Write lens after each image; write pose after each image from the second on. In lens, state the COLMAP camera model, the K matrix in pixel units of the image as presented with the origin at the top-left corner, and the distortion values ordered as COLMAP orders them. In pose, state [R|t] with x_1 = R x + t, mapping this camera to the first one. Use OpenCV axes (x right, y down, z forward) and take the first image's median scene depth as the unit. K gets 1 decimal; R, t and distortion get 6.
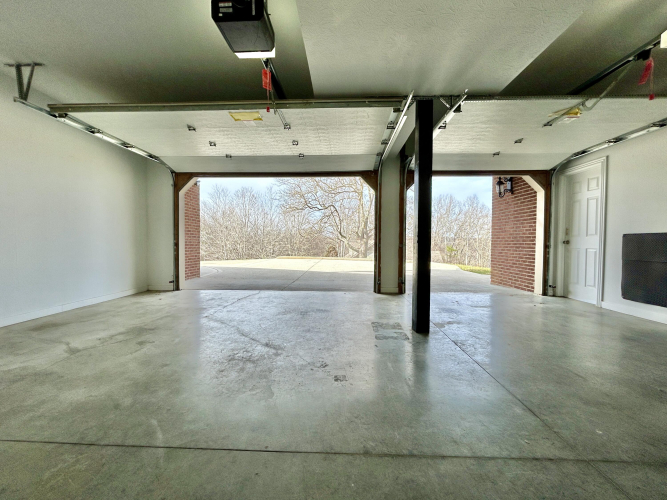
lens RADIAL K [[276.1, 0, 332.0], [0, 276.1, 248.8], [0, 0, 1]] dist [0.008413, 0.000881]
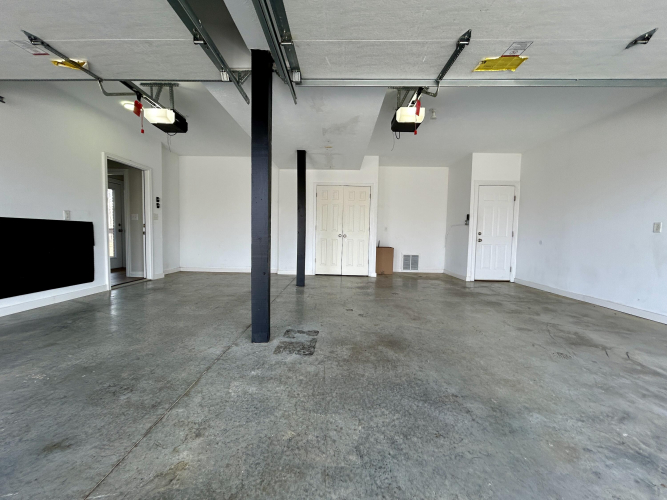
lens RADIAL K [[276.1, 0, 332.4], [0, 276.1, 249.8], [0, 0, 1]] dist [0.008413, 0.000881]
pose [[-0.999546, -0.024798, -0.017087, 0.124392], [-0.026141, 0.996166, 0.083486, -0.056215], [0.014951, 0.083895, -0.996362, 1.830226]]
